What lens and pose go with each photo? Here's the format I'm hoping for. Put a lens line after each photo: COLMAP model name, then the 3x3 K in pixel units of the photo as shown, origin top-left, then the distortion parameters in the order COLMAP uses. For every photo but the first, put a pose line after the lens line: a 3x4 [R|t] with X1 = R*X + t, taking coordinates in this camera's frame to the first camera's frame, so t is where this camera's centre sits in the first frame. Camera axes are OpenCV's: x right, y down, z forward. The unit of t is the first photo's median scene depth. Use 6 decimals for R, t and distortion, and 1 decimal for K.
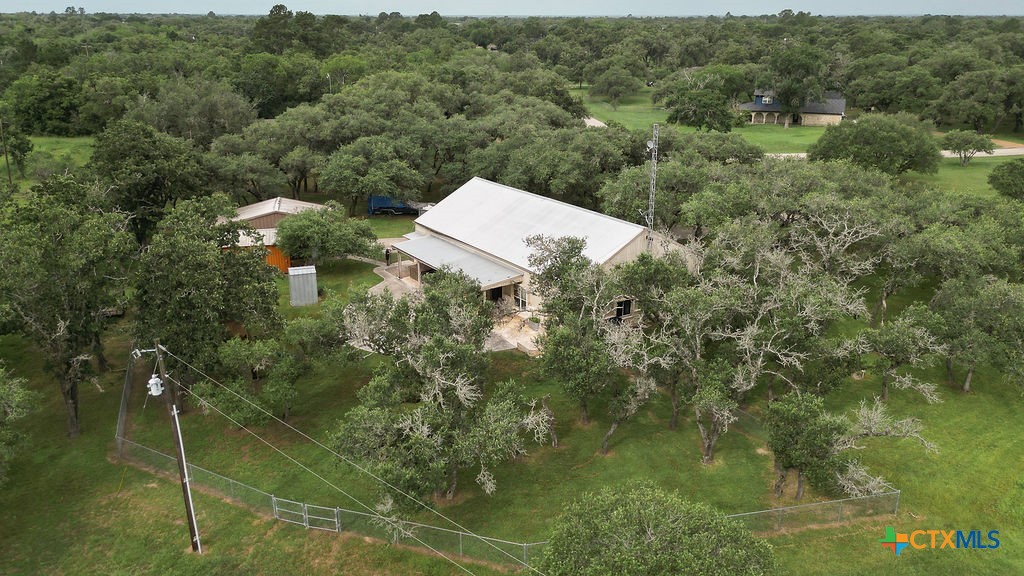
lens RADIAL K [[813.2, 0, 512.9], [0, 813.2, 287.2], [0, 0, 1]] dist [0.008985, -0.017058]
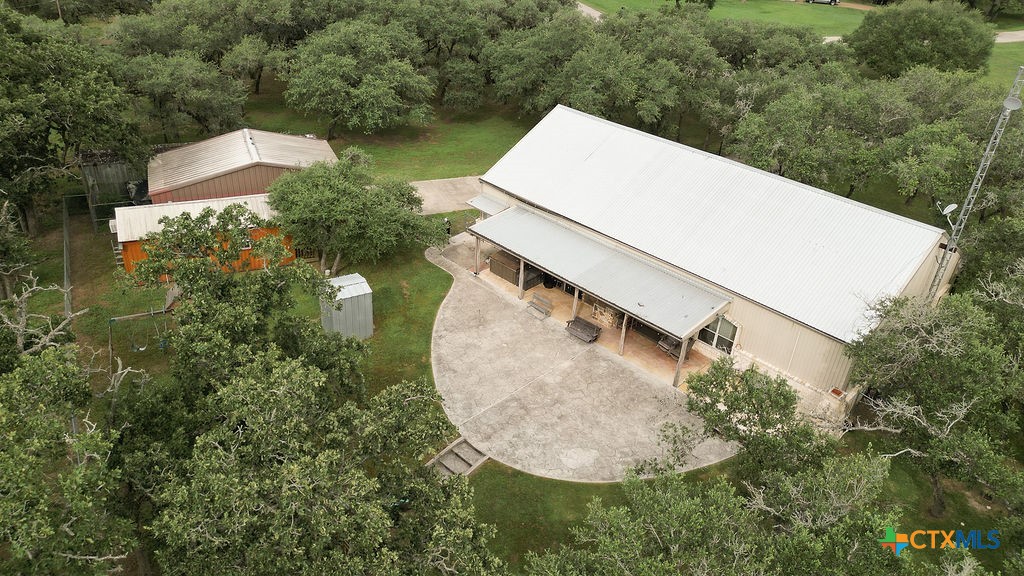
lens RADIAL K [[813.2, 0, 511.1], [0, 813.2, 289.4], [0, 0, 1]] dist [0.008985, -0.017058]
pose [[0.985350, -0.030262, 0.167839, -0.177740], [-0.000654, 0.983453, 0.181161, -0.094961], [-0.170544, -0.178617, 0.969026, 0.292157]]
